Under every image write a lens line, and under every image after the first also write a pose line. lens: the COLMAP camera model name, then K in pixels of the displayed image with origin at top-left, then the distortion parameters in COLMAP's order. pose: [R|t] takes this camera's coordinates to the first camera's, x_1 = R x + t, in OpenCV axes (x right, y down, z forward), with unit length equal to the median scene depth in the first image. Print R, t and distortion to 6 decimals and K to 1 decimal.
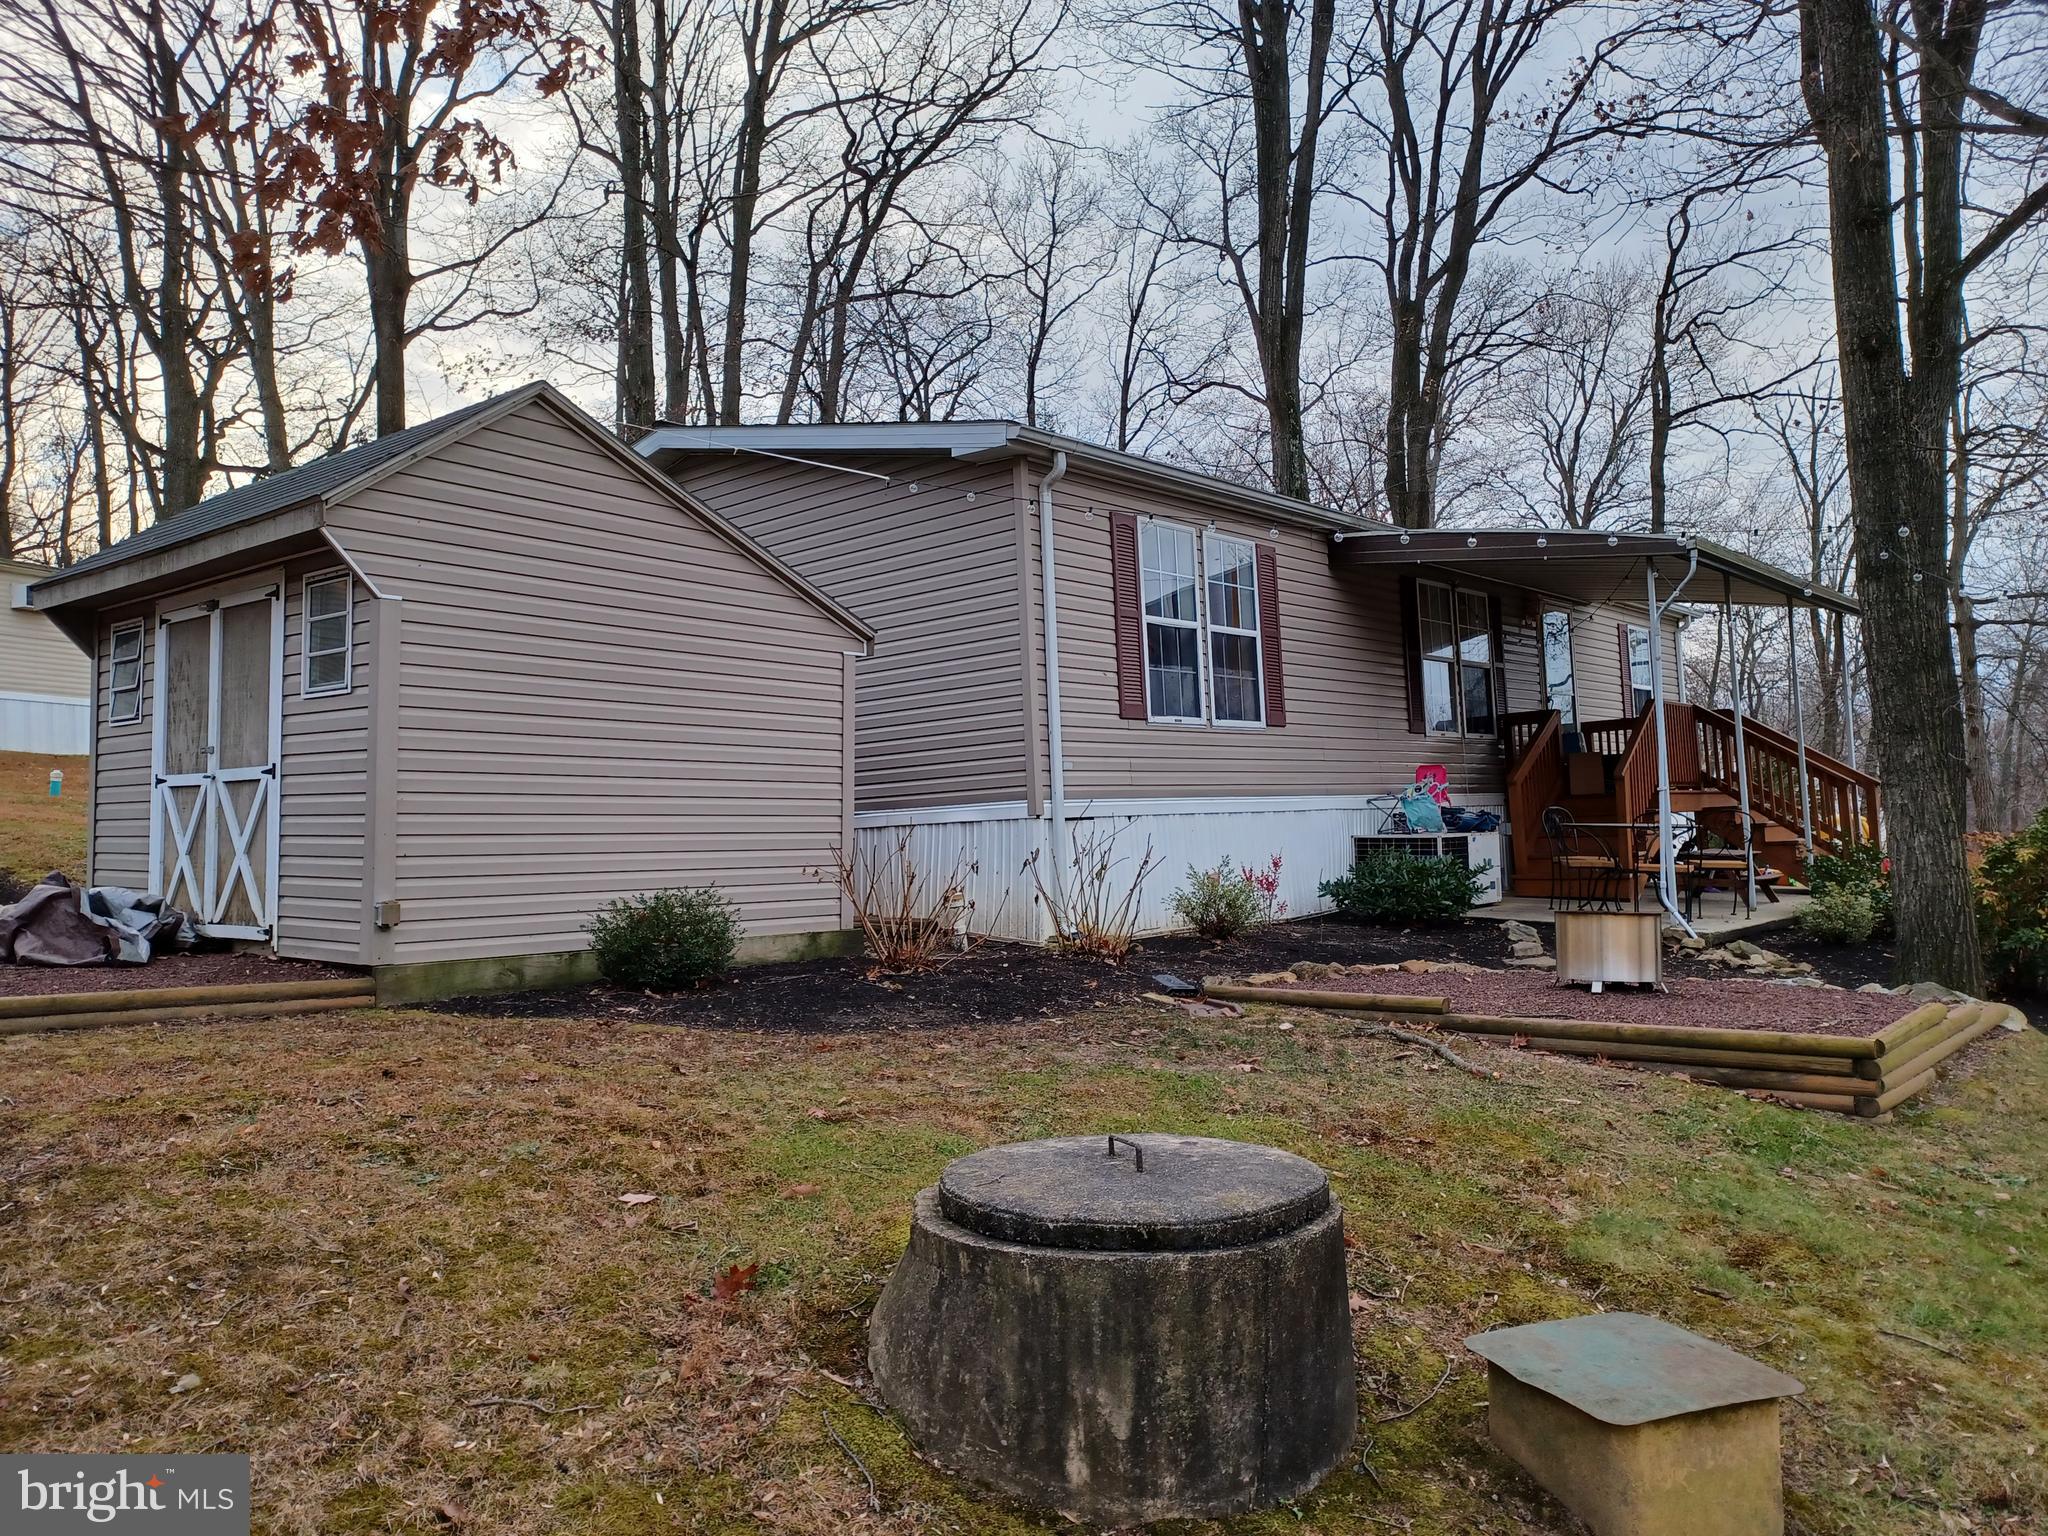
lens RADIAL K [[1461.8, 0, 997.9], [0, 1461.8, 761.2], [0, 0, 1]] dist [0.076364, -0.106461]
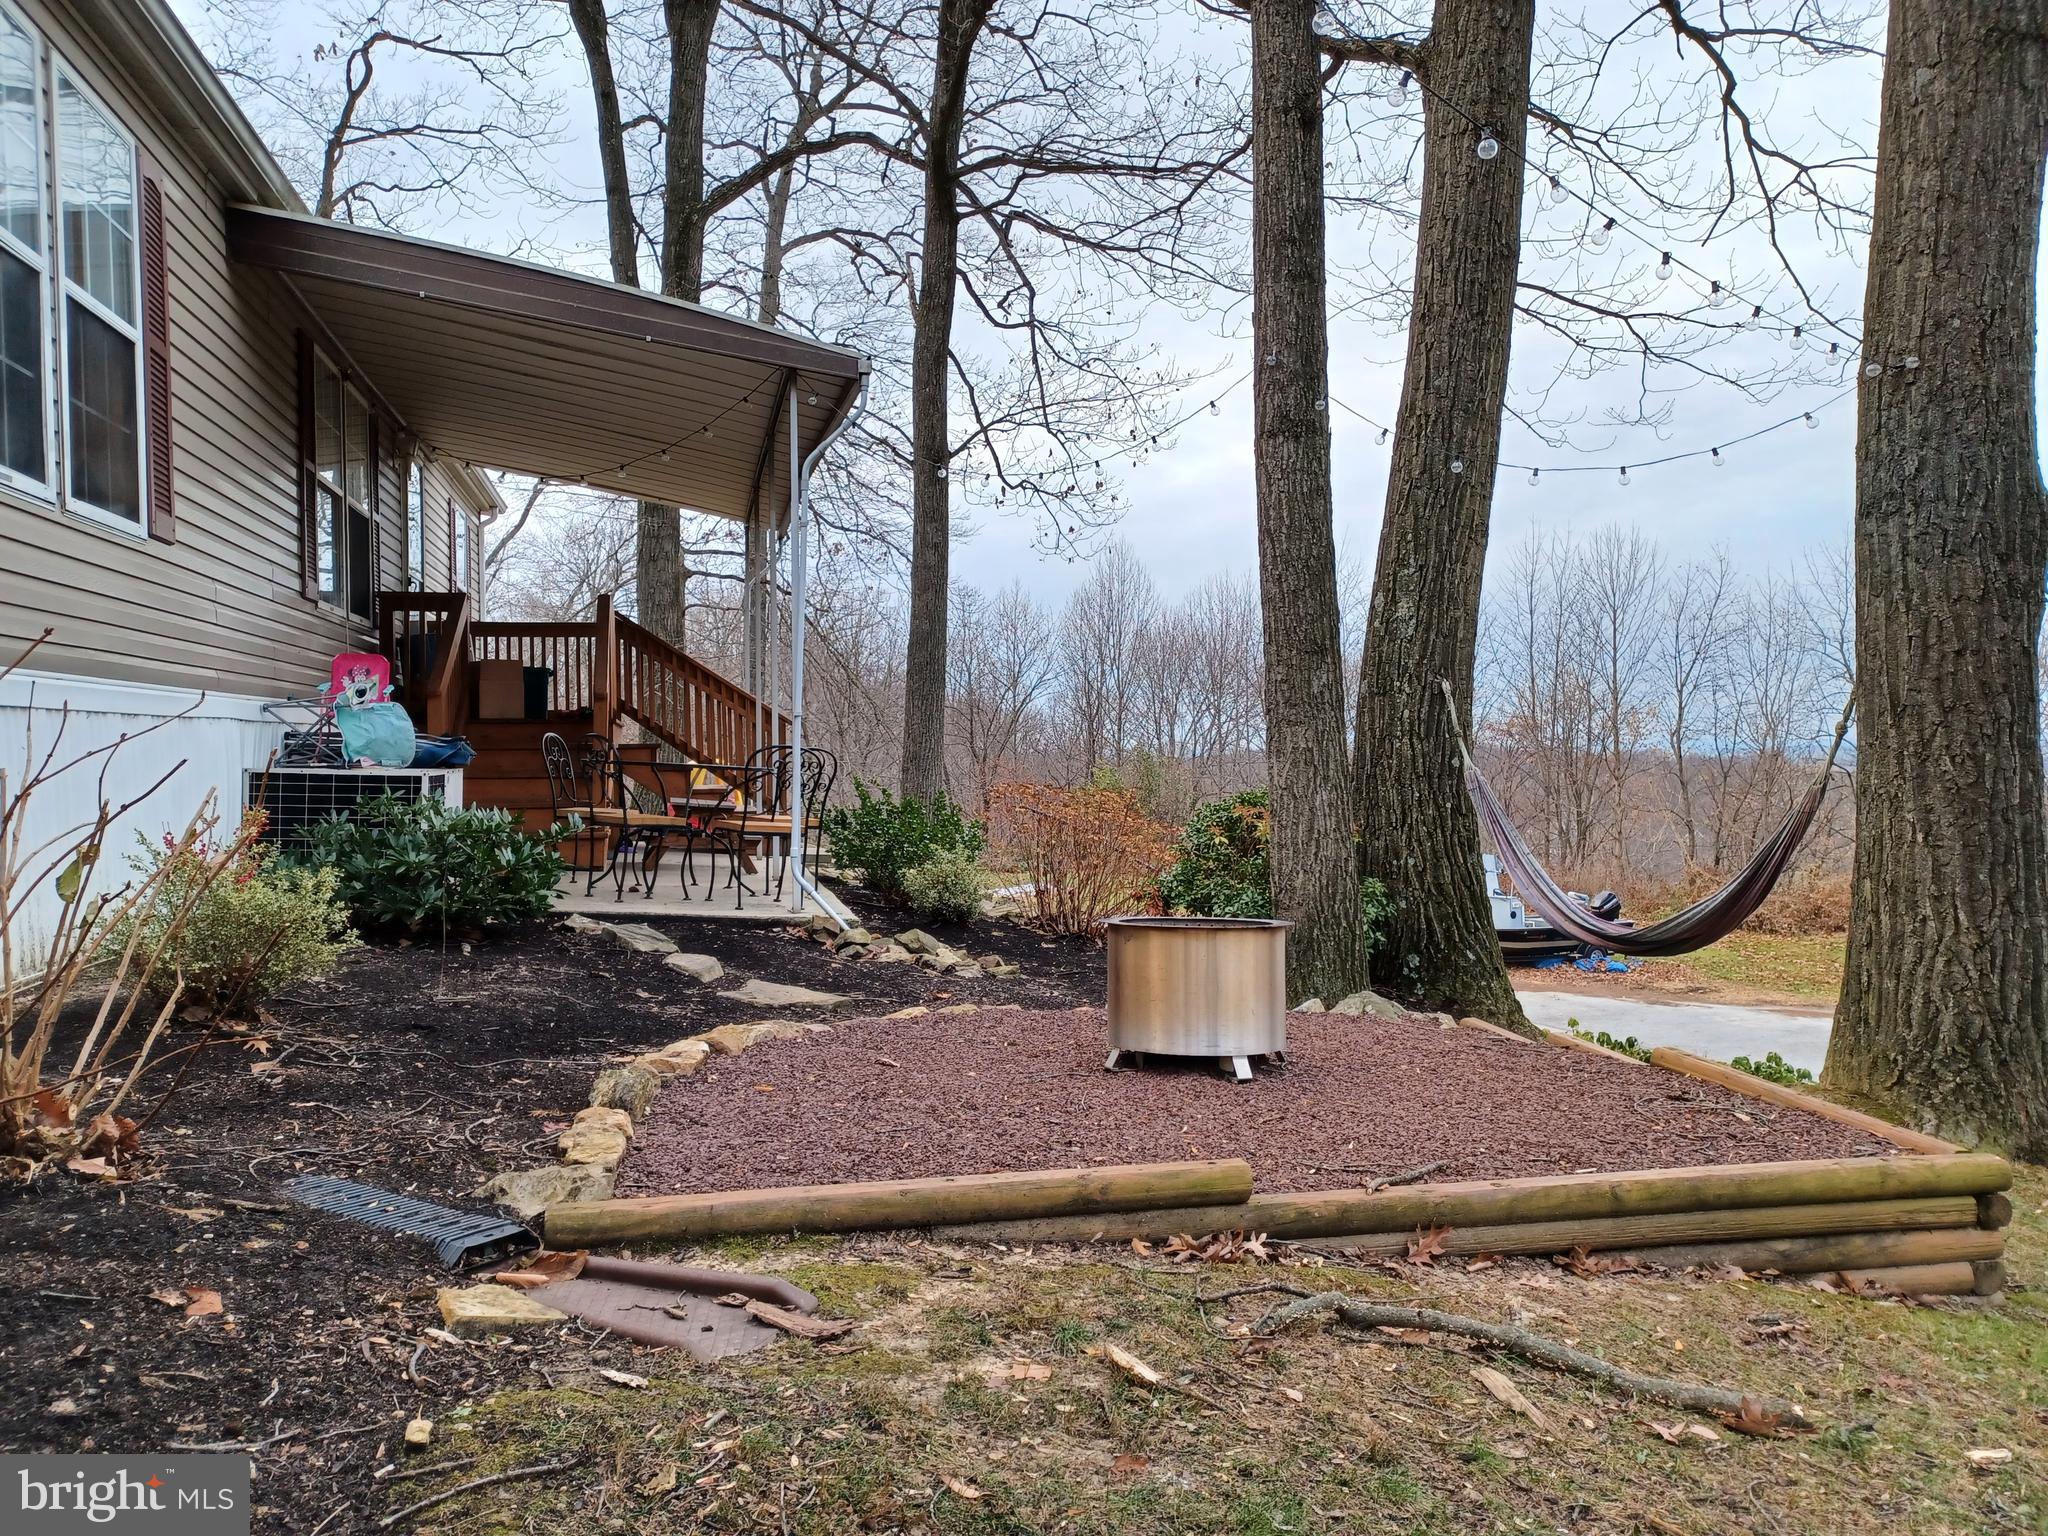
lens RADIAL K [[1480.7, 0, 1024.0], [0, 1480.7, 768.0], [0, 0, 1]] dist [0.042634, 0.000141]
pose [[0.576532, 0.029878, 0.816528, -0.052118], [-0.065319, 0.997818, 0.009608, 0.029689], [-0.814460, -0.058874, 0.577226, 0.501073]]
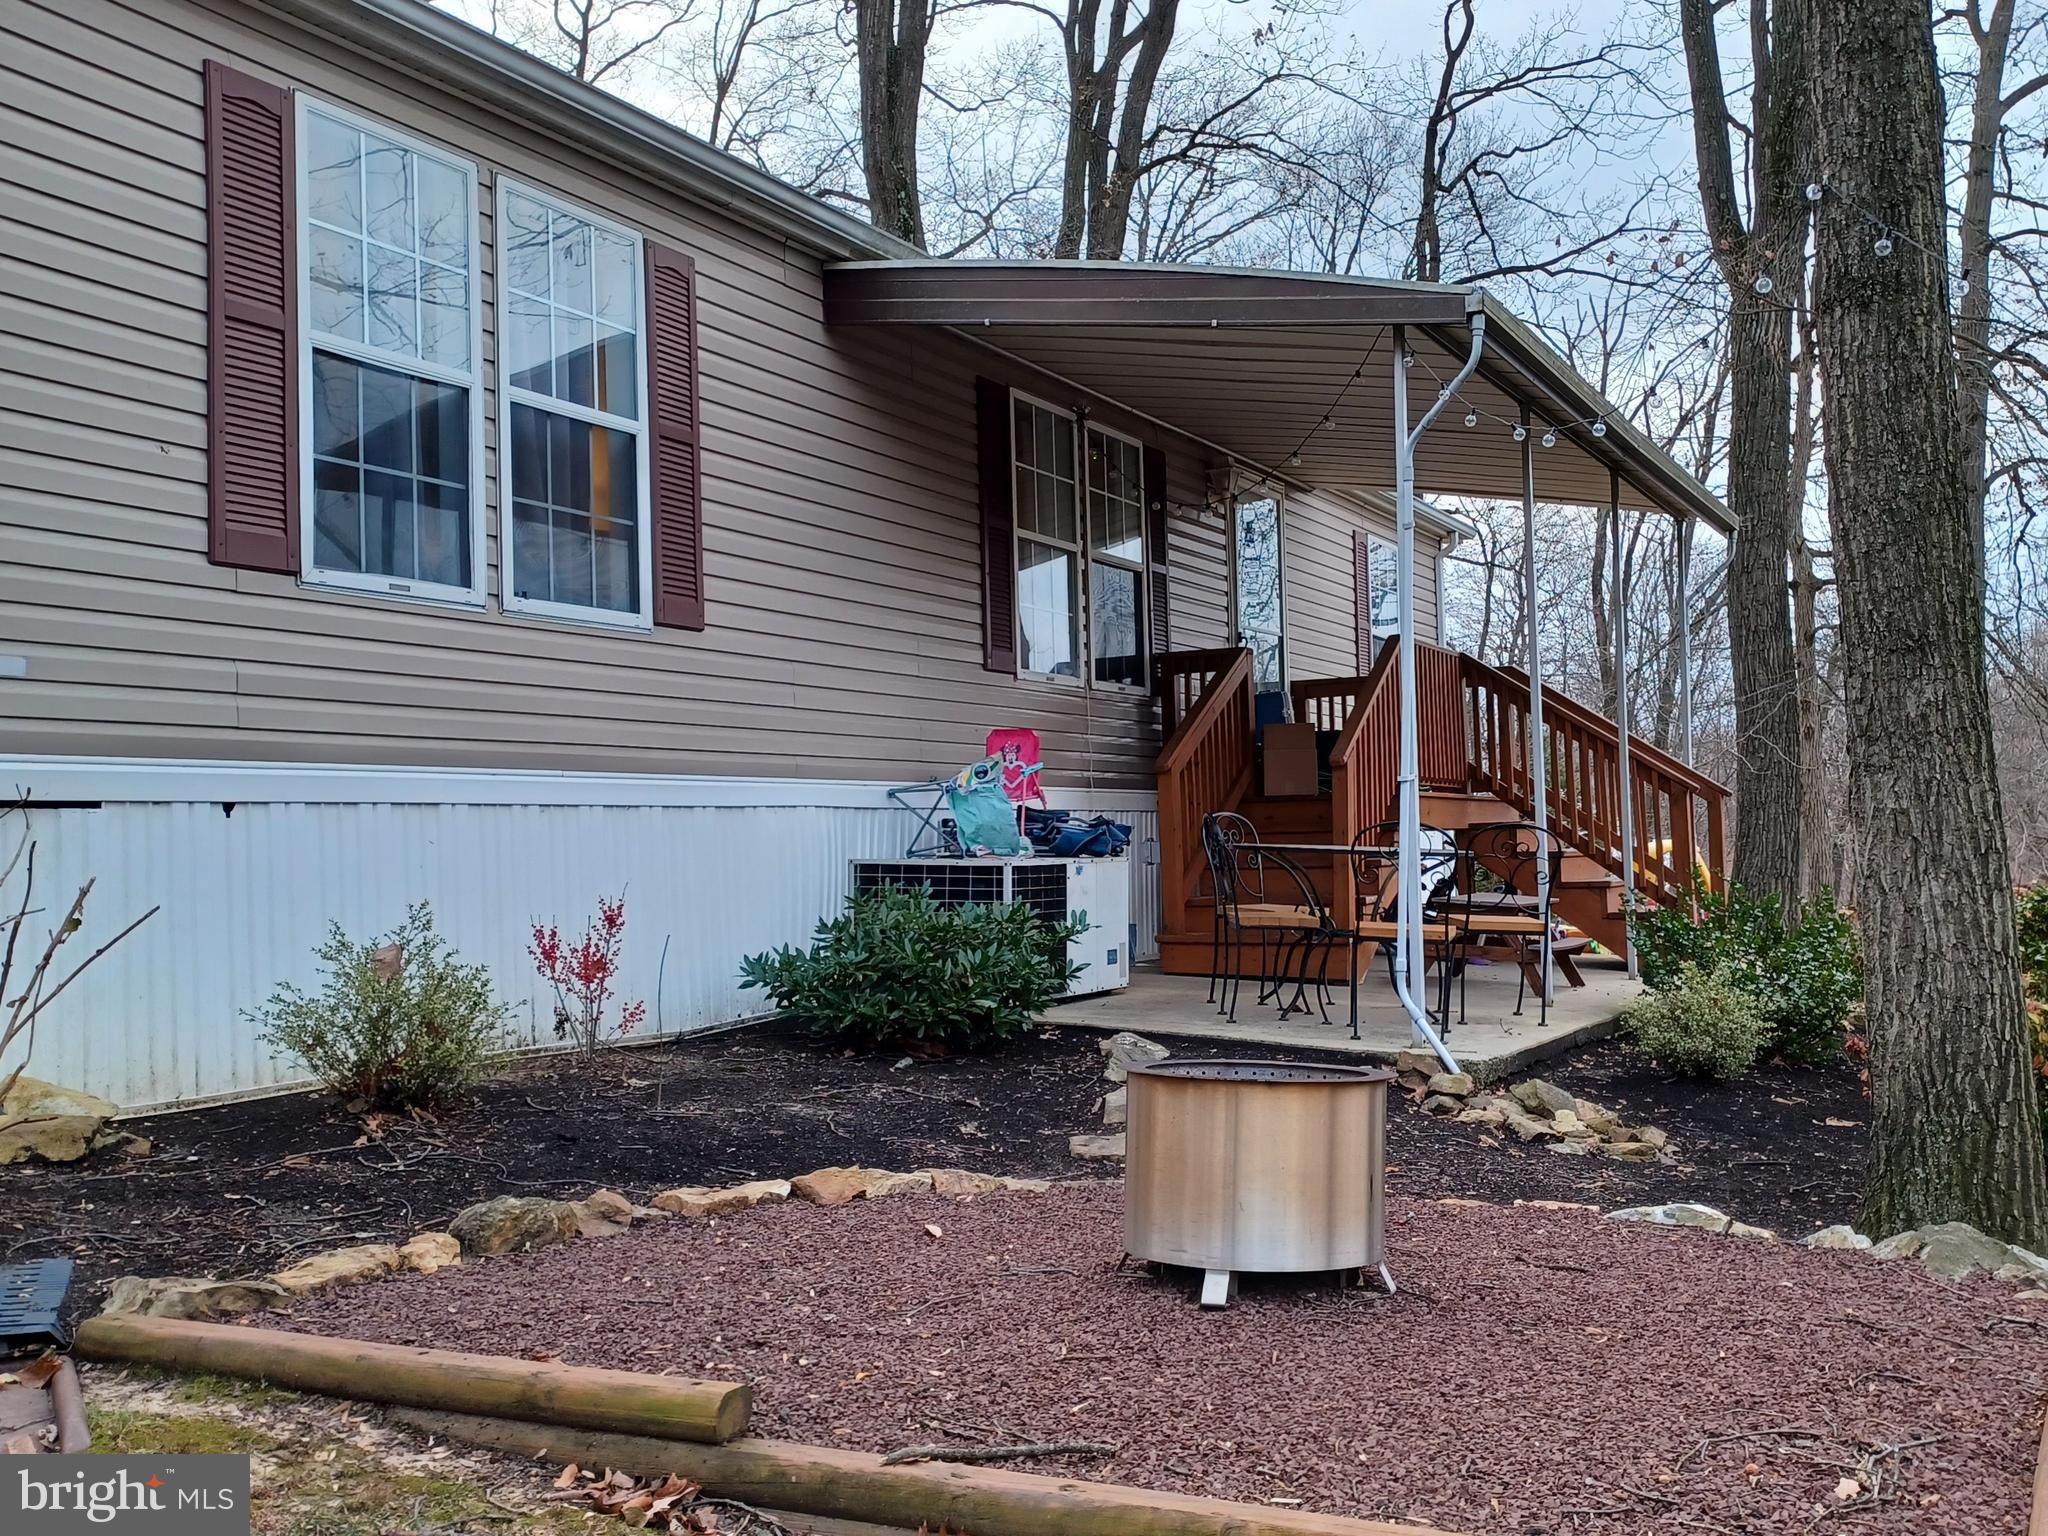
lens RADIAL K [[1968.0, 0, 1141.0], [0, 1968.0, 769.2], [0, 0, 1]] dist [0.063367, -0.010440]
pose [[0.959108, 0.032303, 0.281192, 0.163323], [-0.033911, 0.999425, 0.000851, 0.017450], [-0.281003, -0.010351, 0.959651, 0.357692]]
